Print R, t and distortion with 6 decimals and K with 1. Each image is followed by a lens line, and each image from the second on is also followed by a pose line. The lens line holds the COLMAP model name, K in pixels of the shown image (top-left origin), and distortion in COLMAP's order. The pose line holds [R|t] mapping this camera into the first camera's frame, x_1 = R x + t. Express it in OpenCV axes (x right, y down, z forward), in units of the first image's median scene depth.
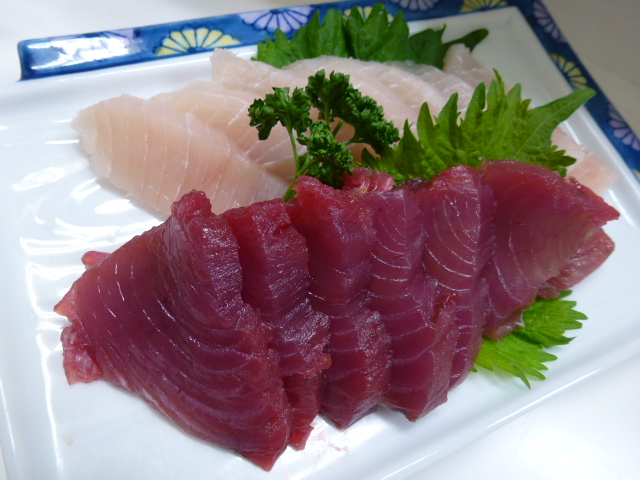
lens RADIAL K [[456.8, 0, 317.6], [0, 456.8, 240.0], [0, 0, 1]] dist [-0.009774, 0.003239]
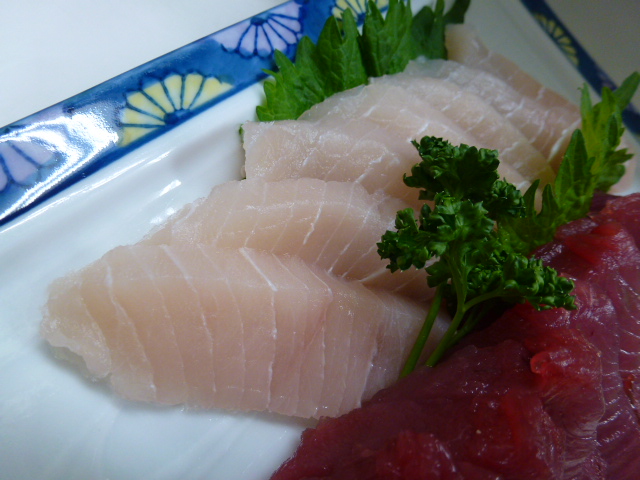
lens RADIAL K [[456.8, 0, 320.1], [0, 456.8, 238.7], [0, 0, 1]] dist [-0.009774, 0.003239]
pose [[0.902490, -0.292331, 0.316315, -0.322710], [0.232724, 0.948934, 0.212990, -0.336442], [-0.362425, -0.118607, 0.924435, 0.339531]]
